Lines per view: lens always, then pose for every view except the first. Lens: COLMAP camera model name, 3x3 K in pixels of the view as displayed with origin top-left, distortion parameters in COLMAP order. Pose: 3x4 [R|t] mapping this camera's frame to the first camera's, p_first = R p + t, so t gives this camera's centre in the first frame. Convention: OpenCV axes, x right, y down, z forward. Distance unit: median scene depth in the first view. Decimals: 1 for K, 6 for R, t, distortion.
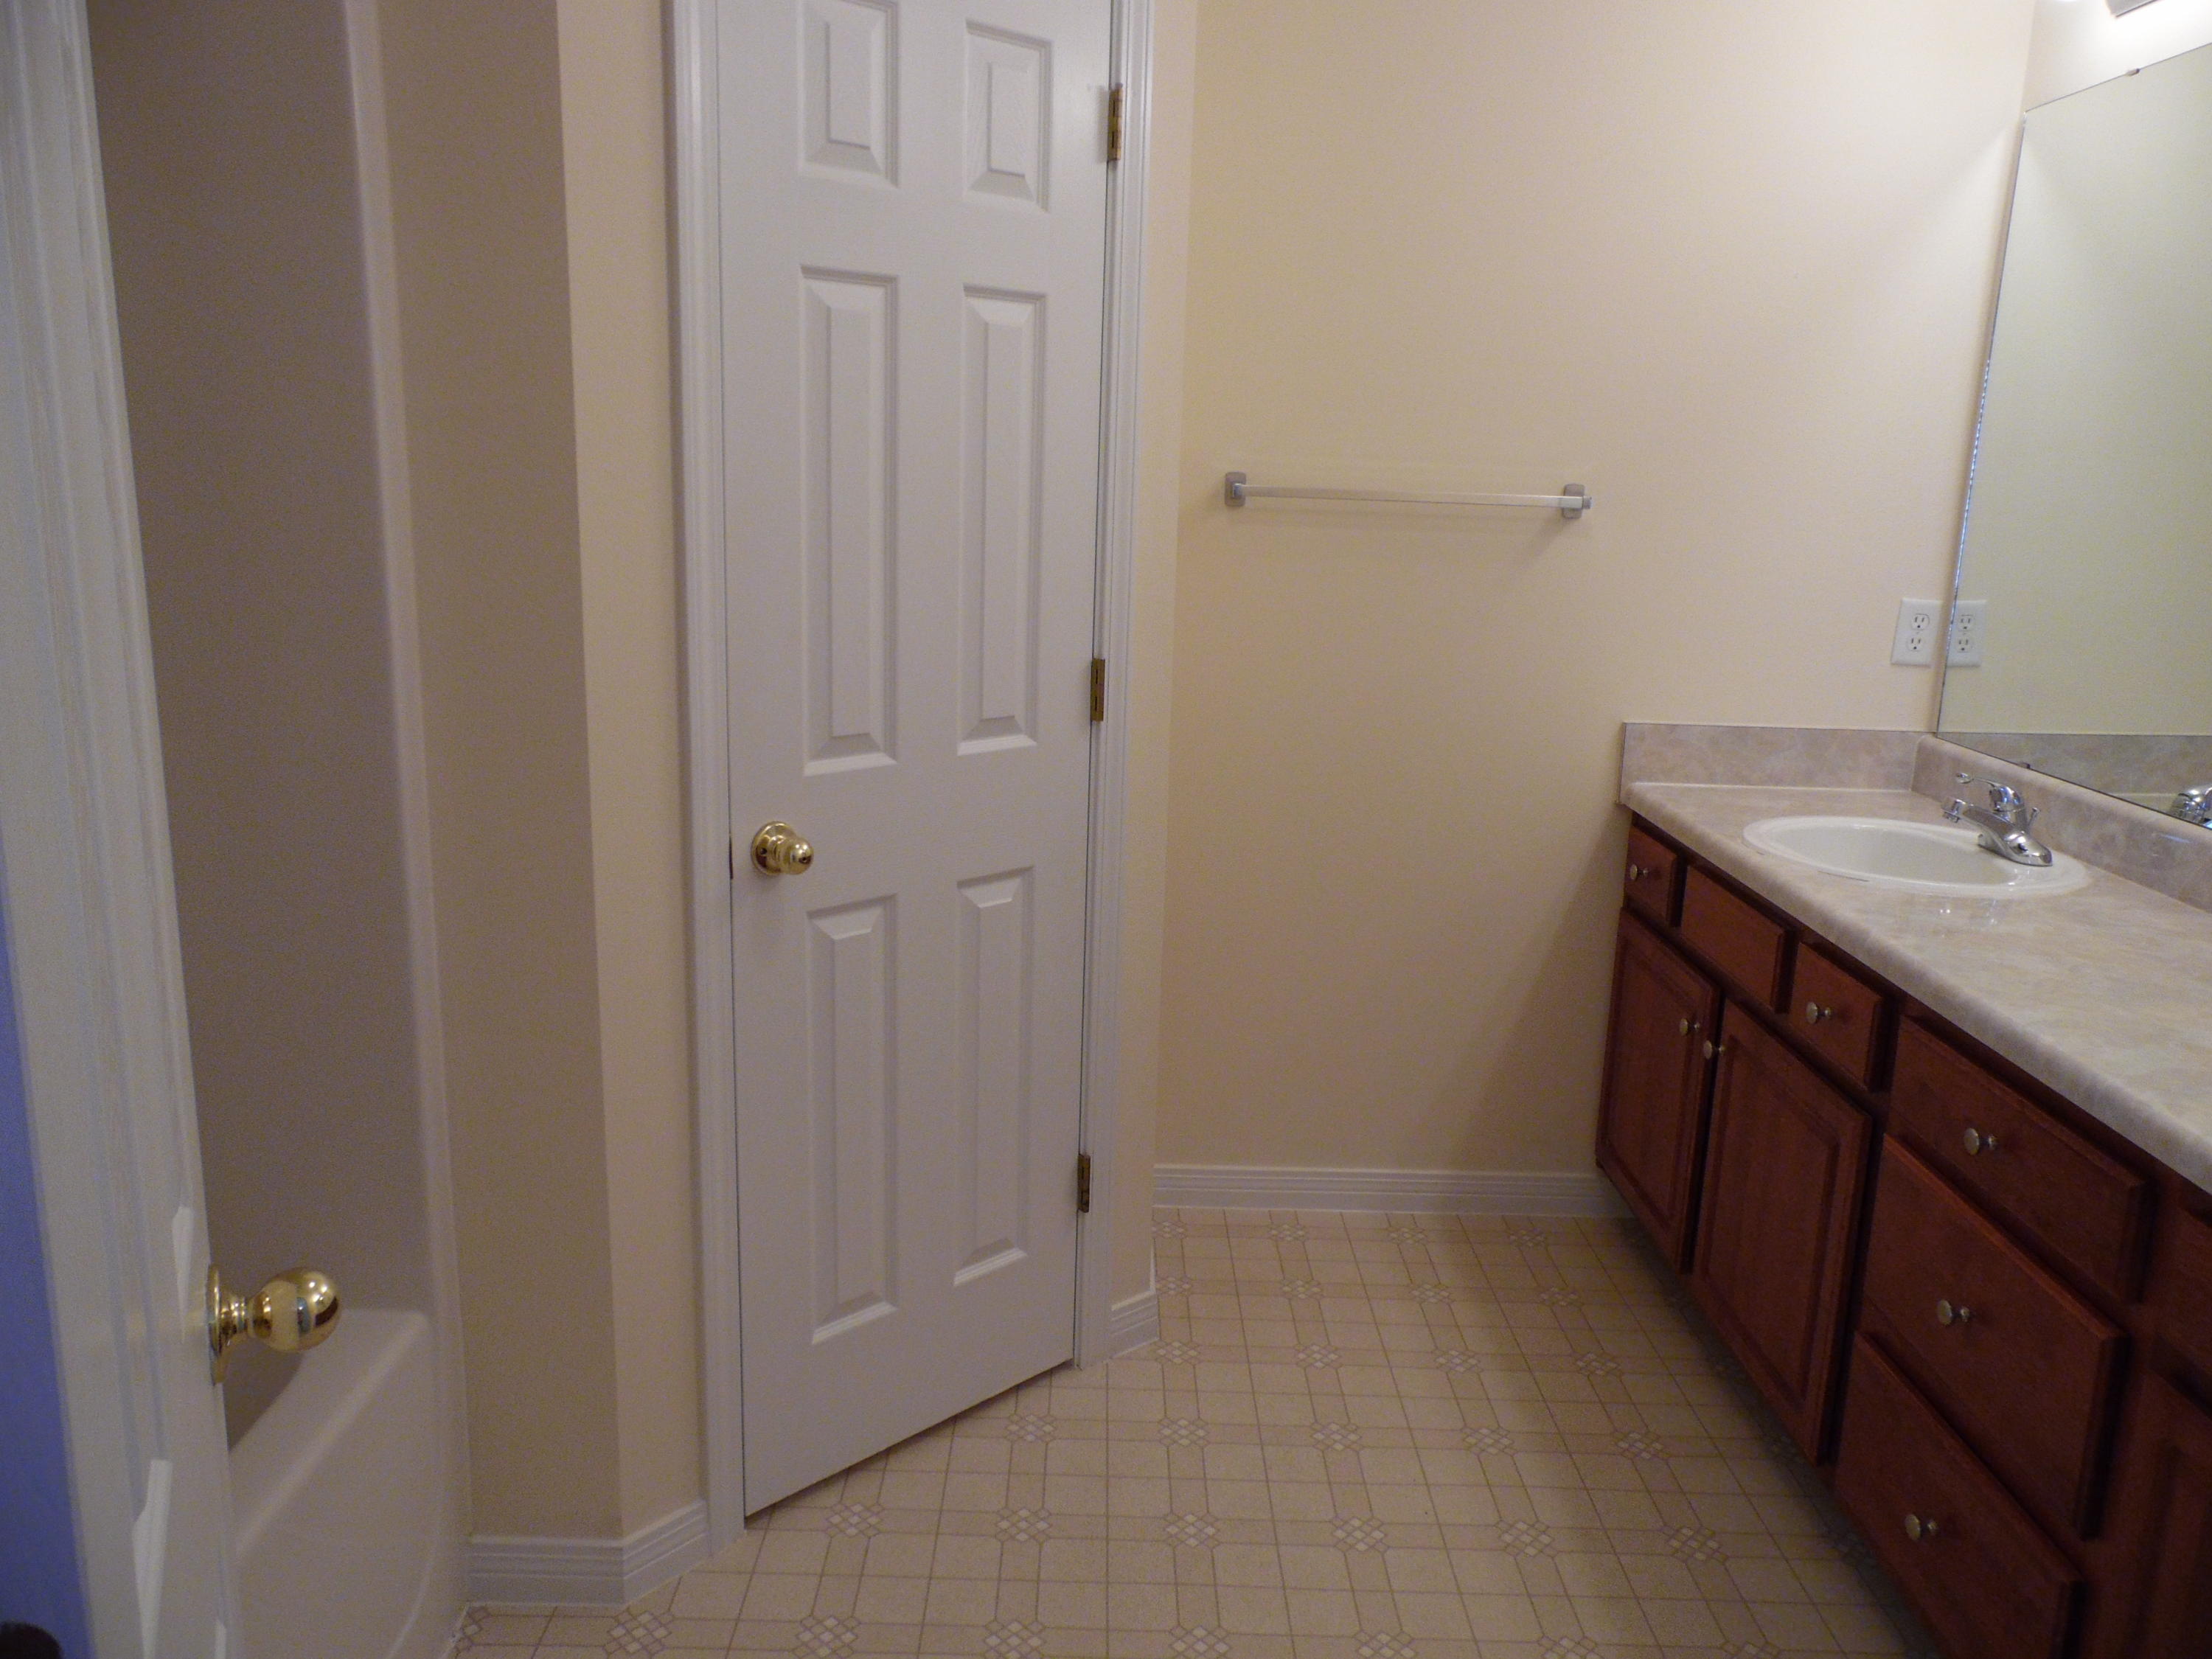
lens RADIAL K [[1670.8, 0, 1096.4], [0, 1670.8, 829.9], [0, 0, 1]] dist [-0.040308, 0.092929]
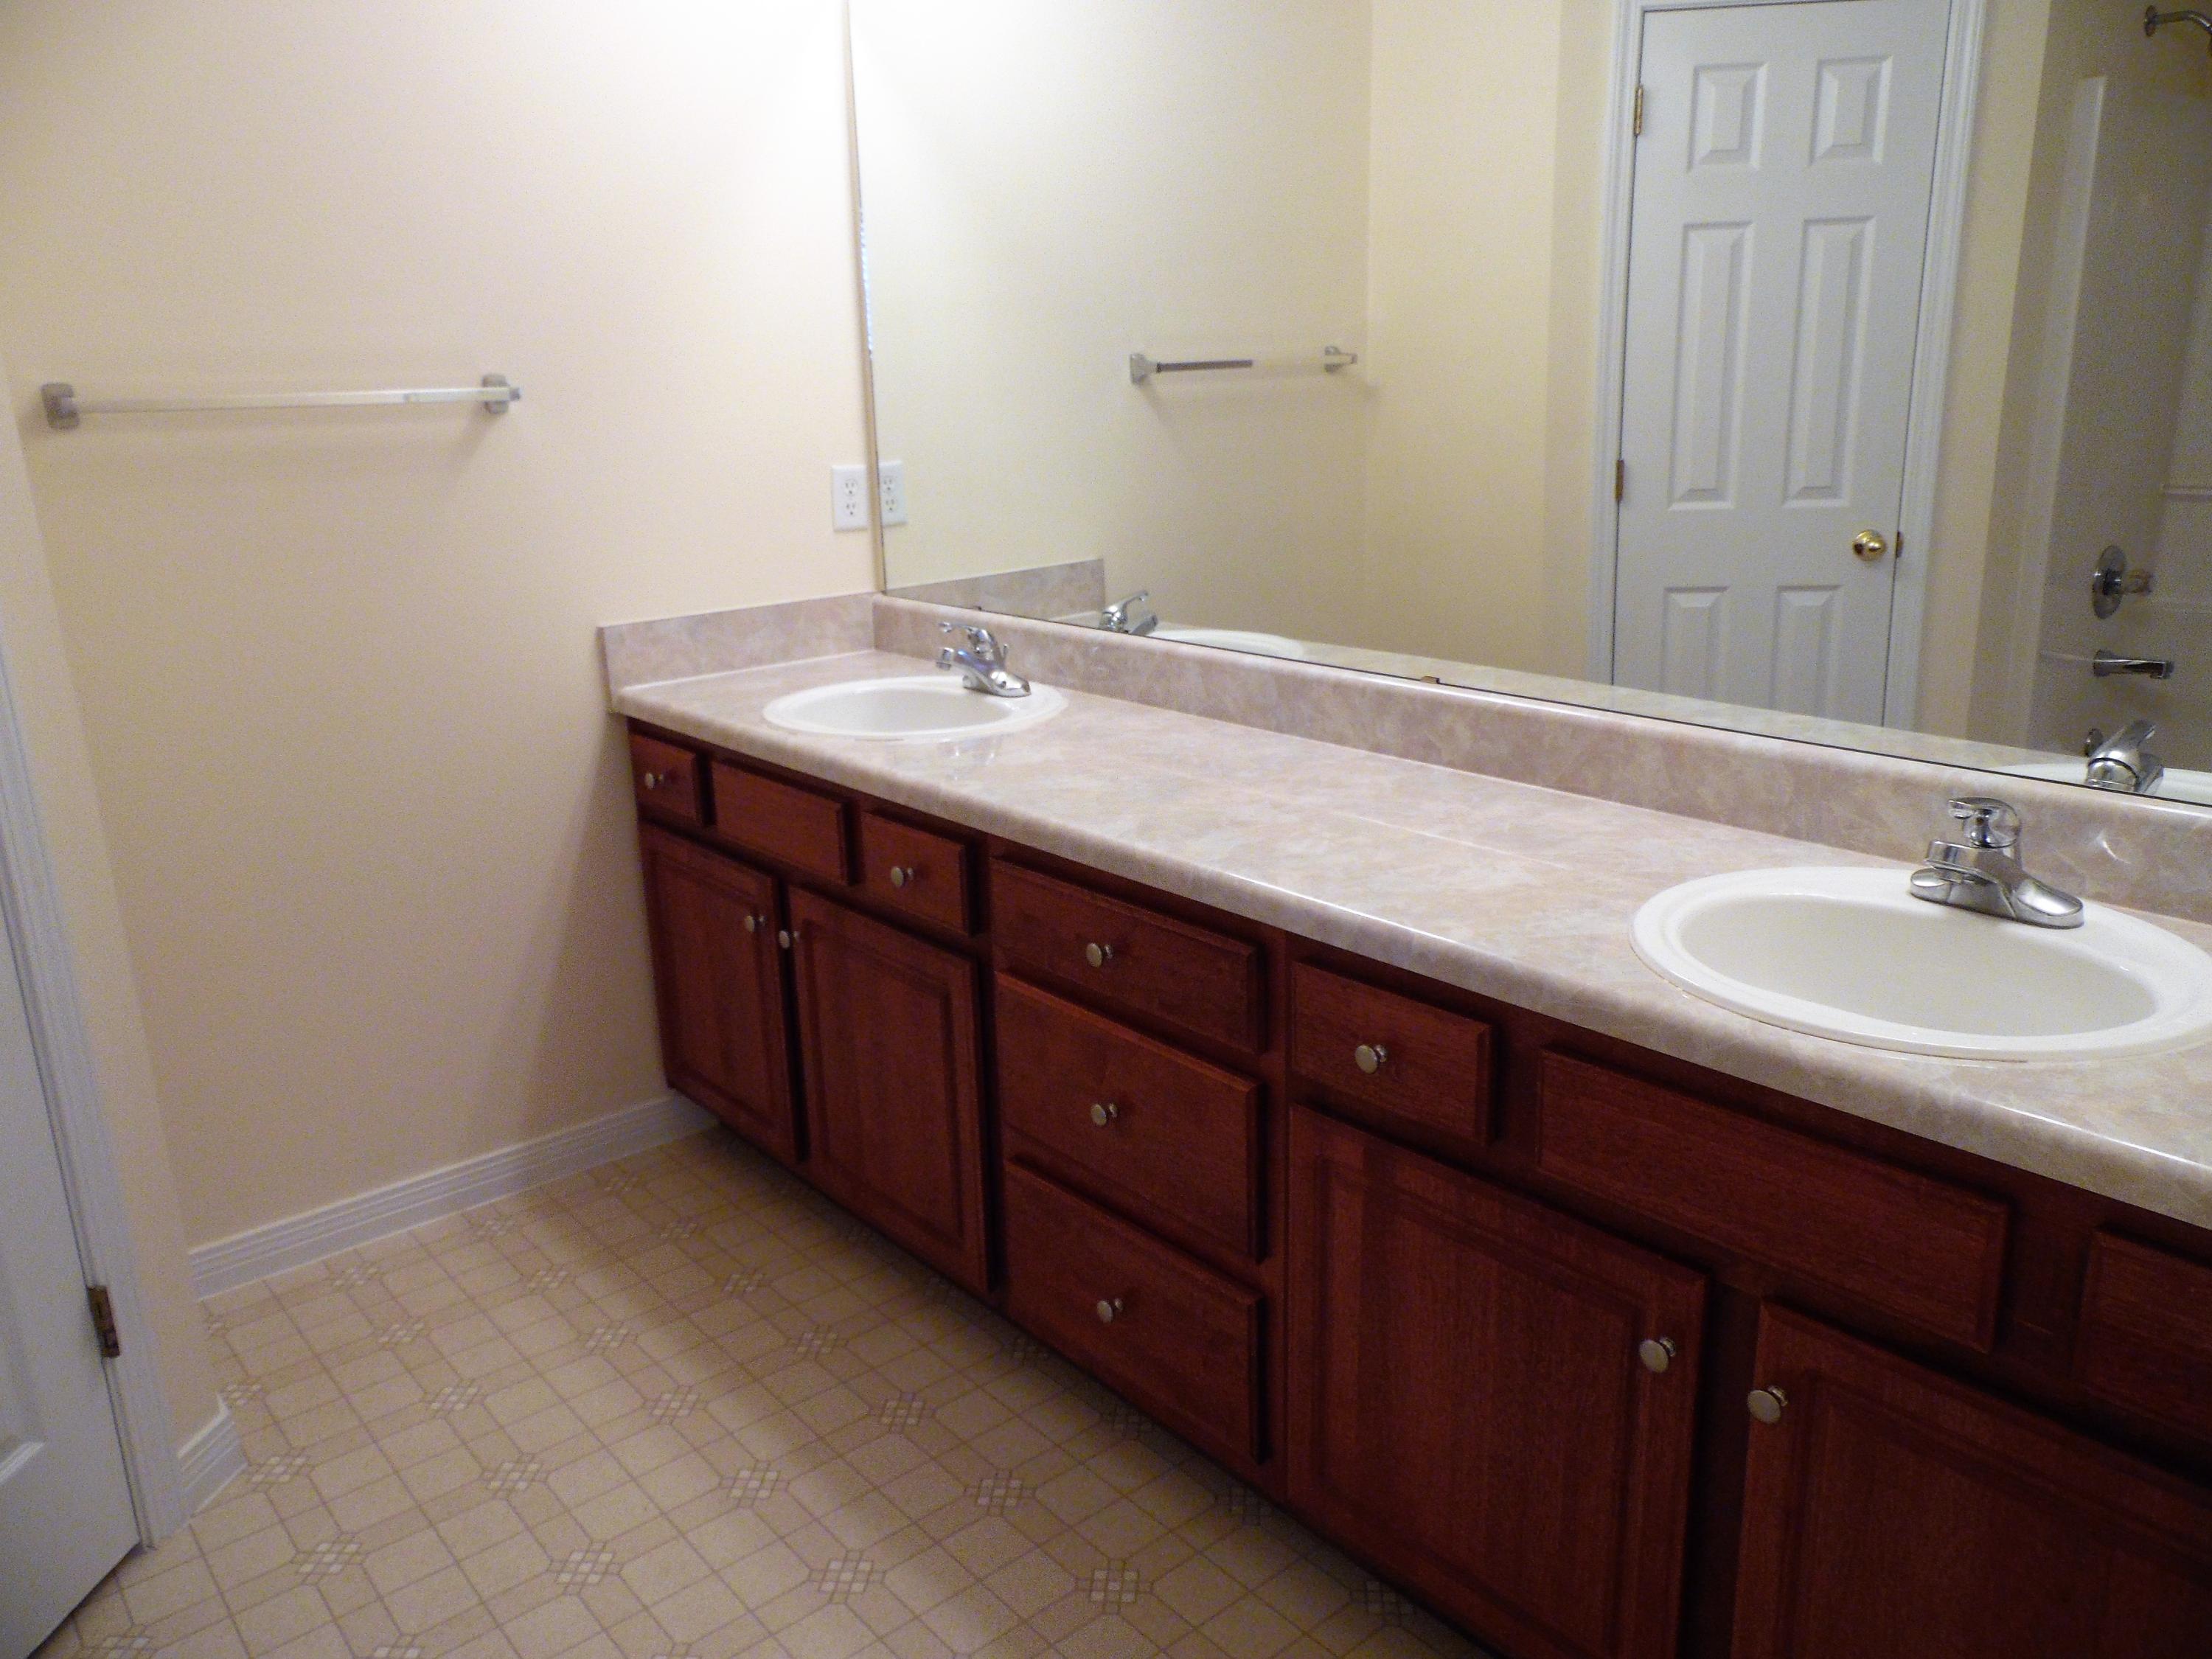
lens RADIAL K [[1670.8, 0, 1096.4], [0, 1670.8, 829.9], [0, 0, 1]] dist [-0.040308, 0.092929]
pose [[0.761323, -0.224972, 0.608092, -0.078951], [0.190962, 0.974075, 0.121290, -0.015814], [-0.619614, 0.023782, 0.784546, 0.109087]]
